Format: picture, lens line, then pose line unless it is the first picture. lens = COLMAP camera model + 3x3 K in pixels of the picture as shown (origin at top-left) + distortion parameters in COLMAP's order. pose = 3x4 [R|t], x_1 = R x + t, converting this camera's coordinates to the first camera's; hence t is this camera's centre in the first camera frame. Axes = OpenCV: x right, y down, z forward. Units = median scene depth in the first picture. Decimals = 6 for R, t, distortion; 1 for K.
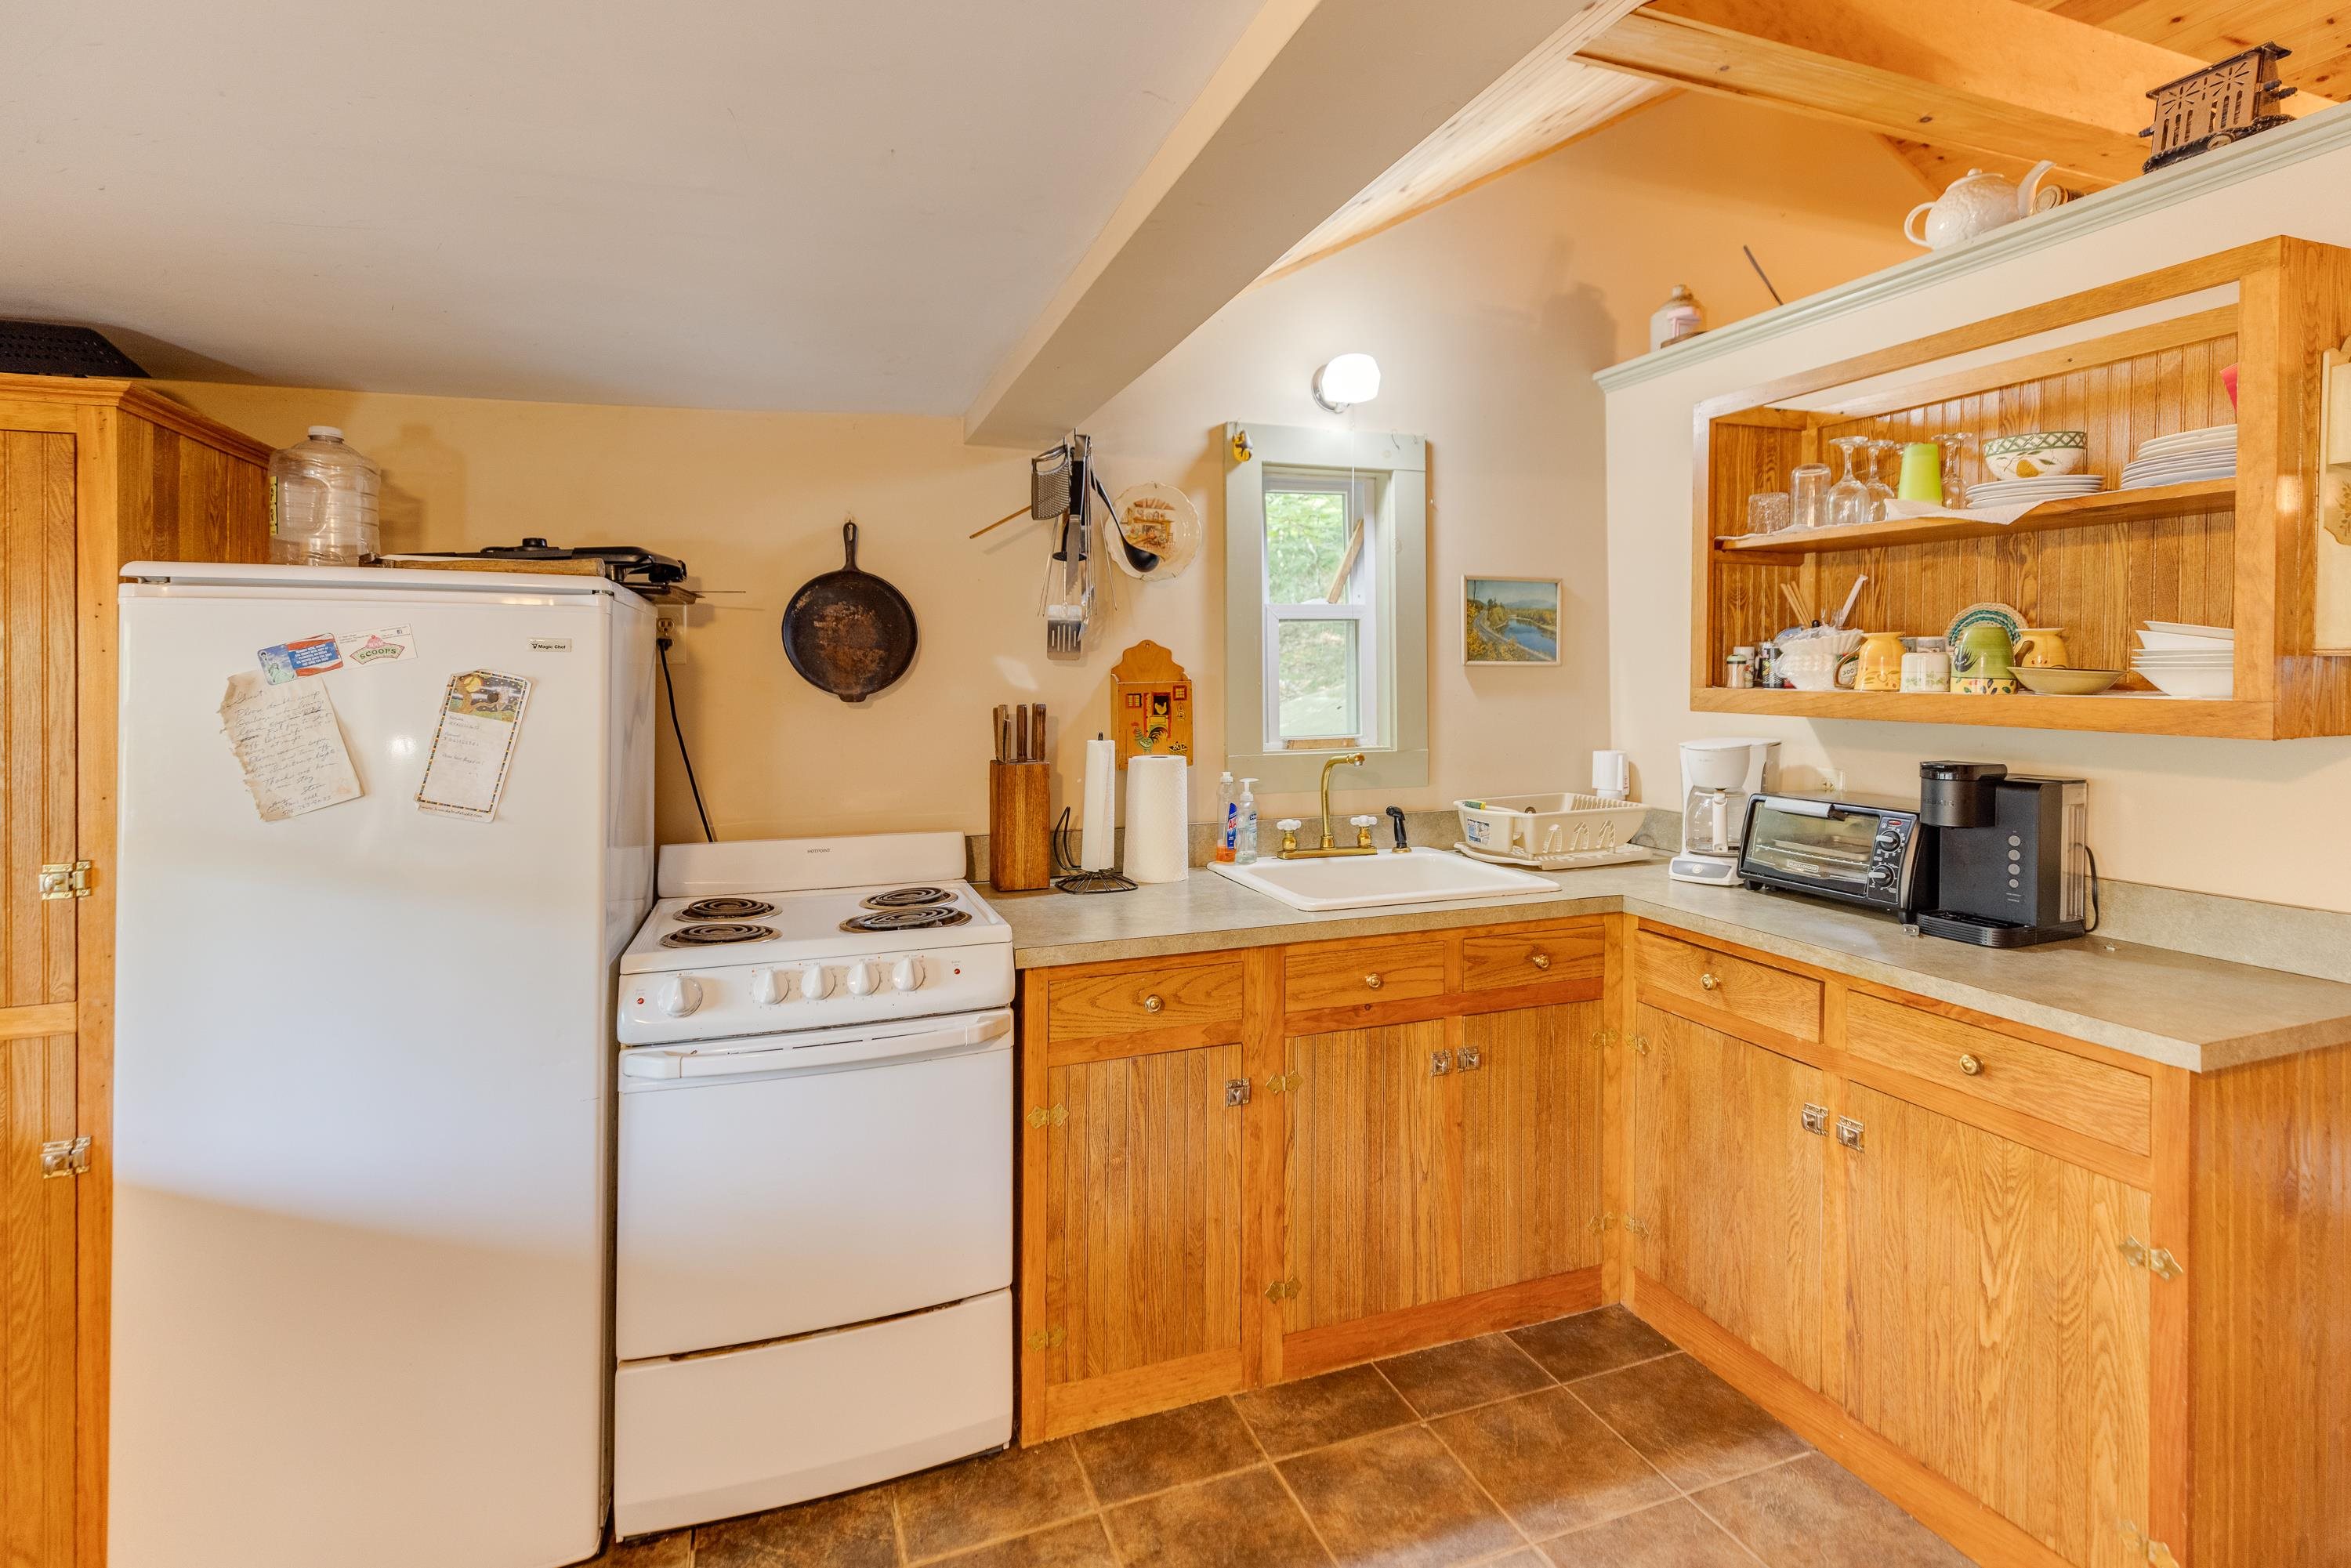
lens RADIAL K [[1124.2, 0, 1201.9], [0, 1124.2, 680.5], [0, 0, 1]] dist [0.000758, 0.002179]
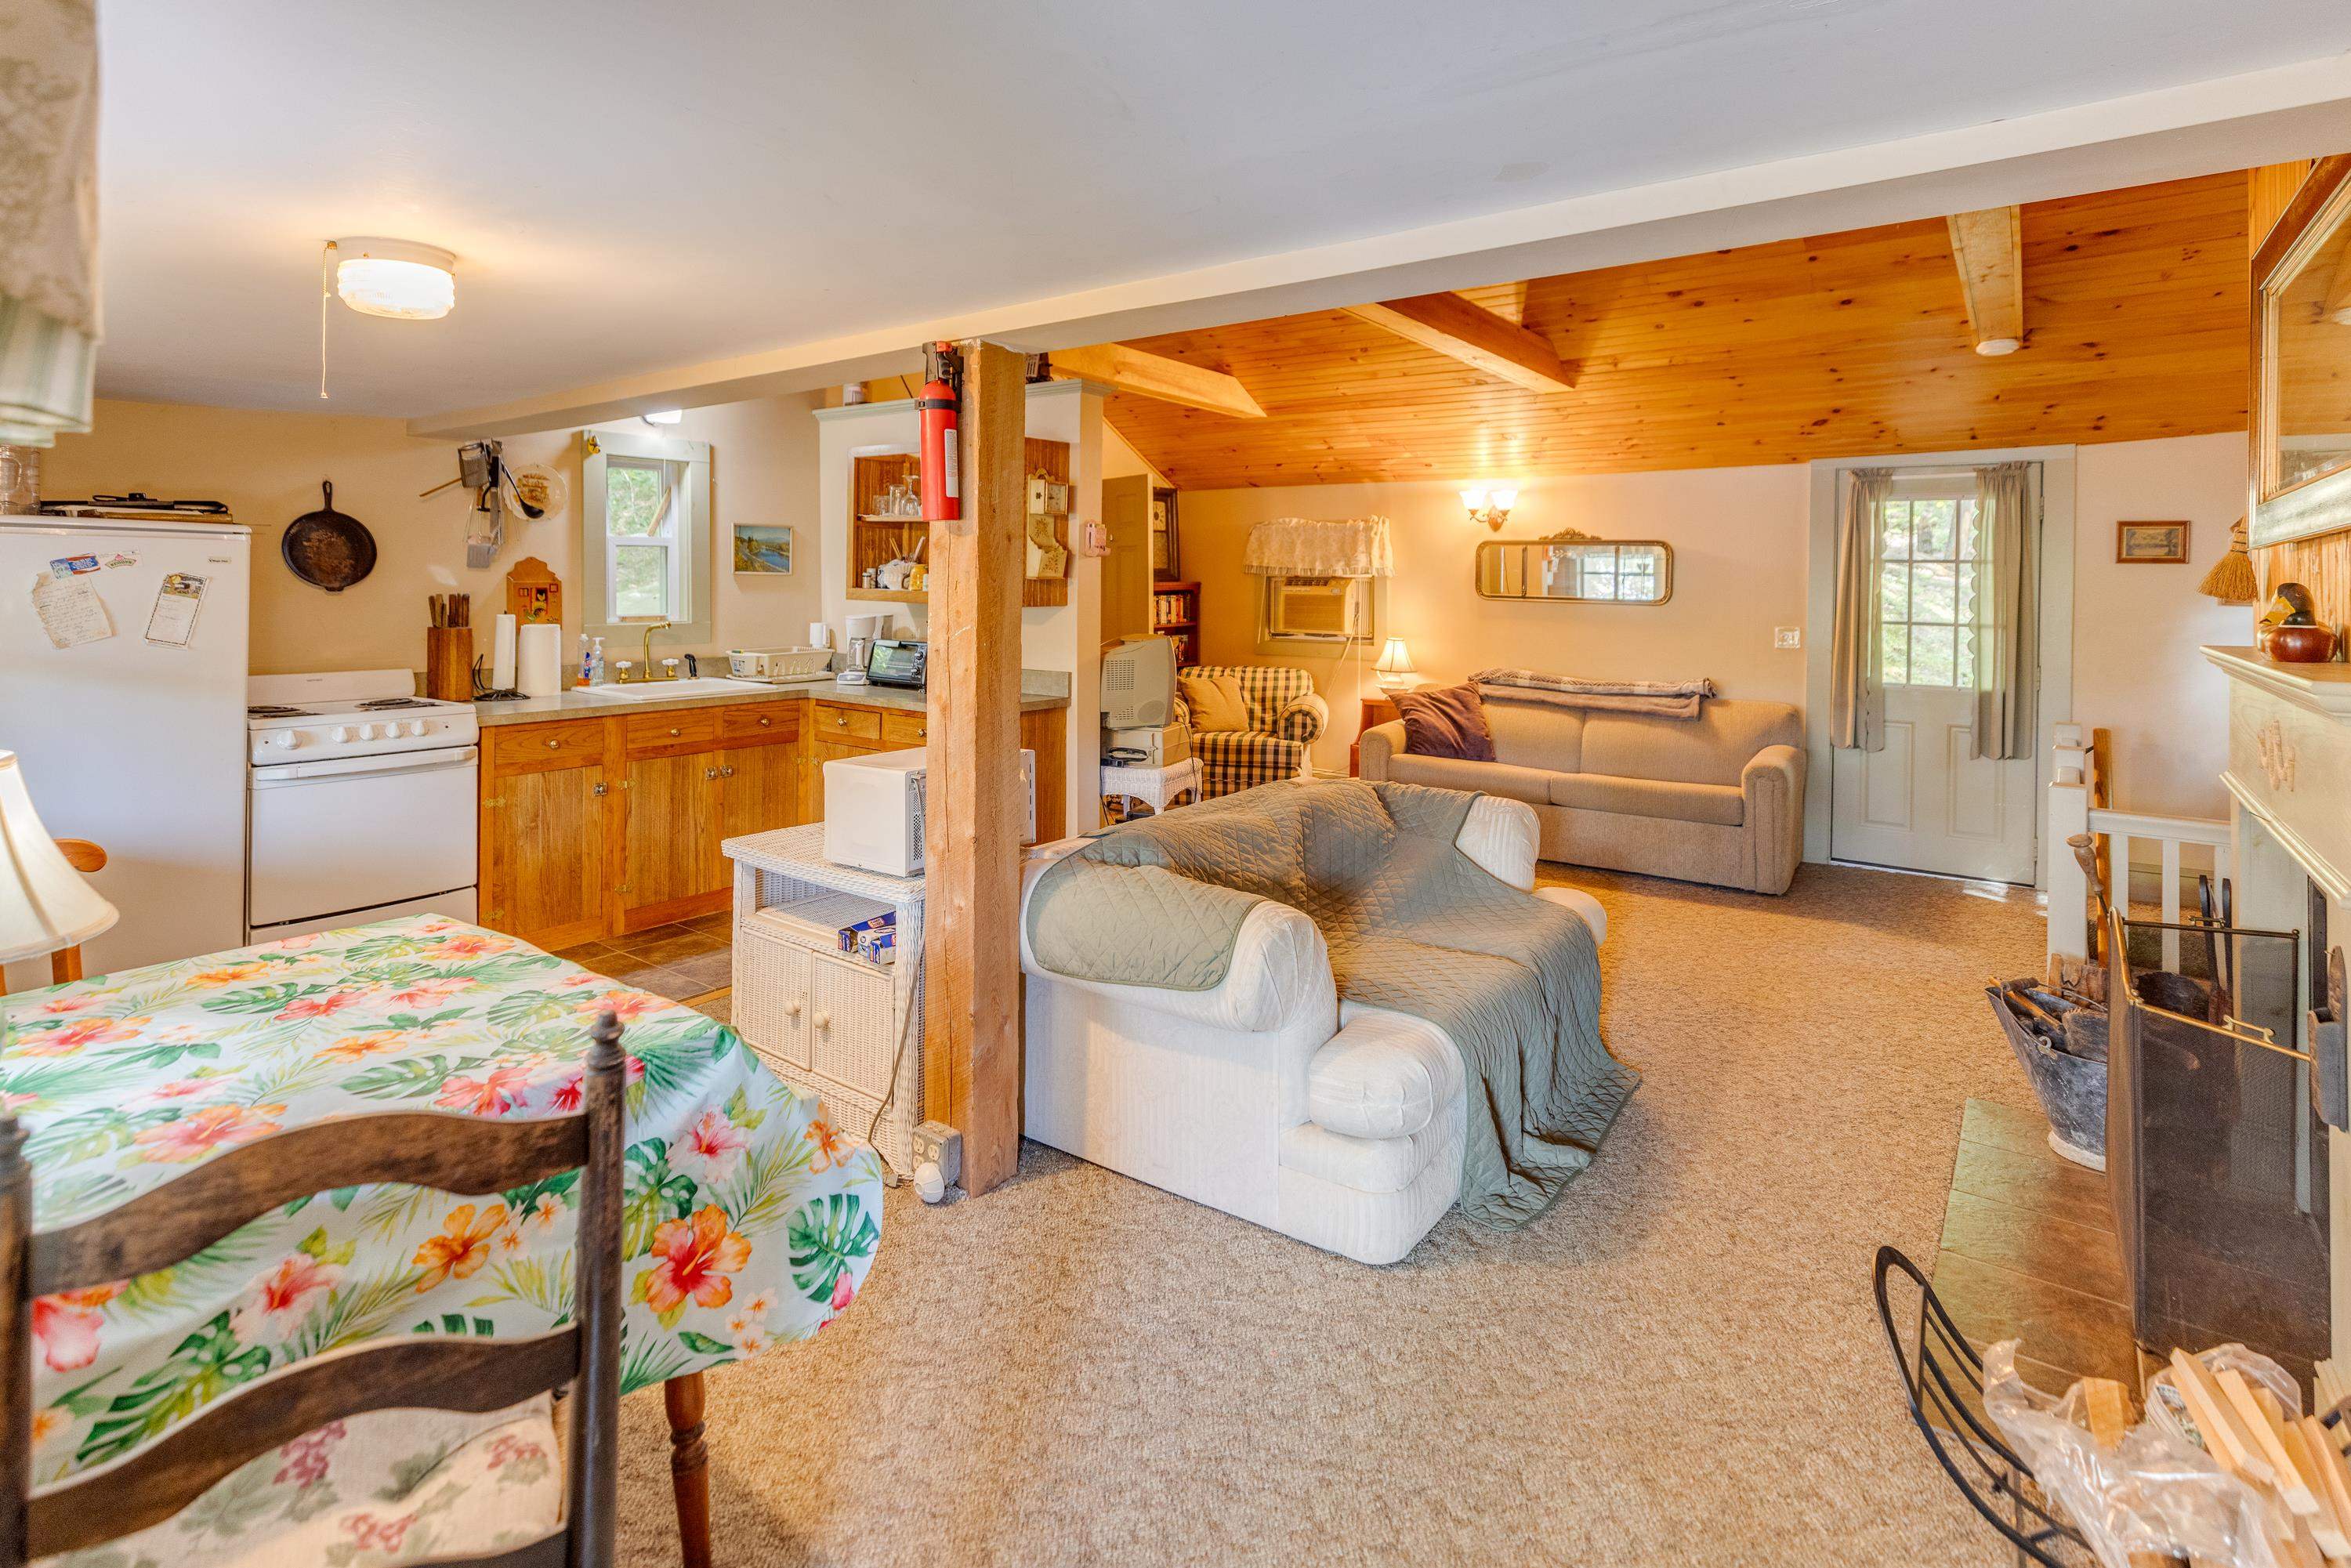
lens RADIAL K [[1124.2, 0, 1187.3], [0, 1124.2, 606.4], [0, 0, 1]] dist [0.000758, 0.002179]
pose [[0.840664, 0.001349, 0.541555, -0.150885], [-0.013615, 0.999733, 0.018643, -0.006930], [-0.541386, -0.023046, 0.840458, -1.068463]]
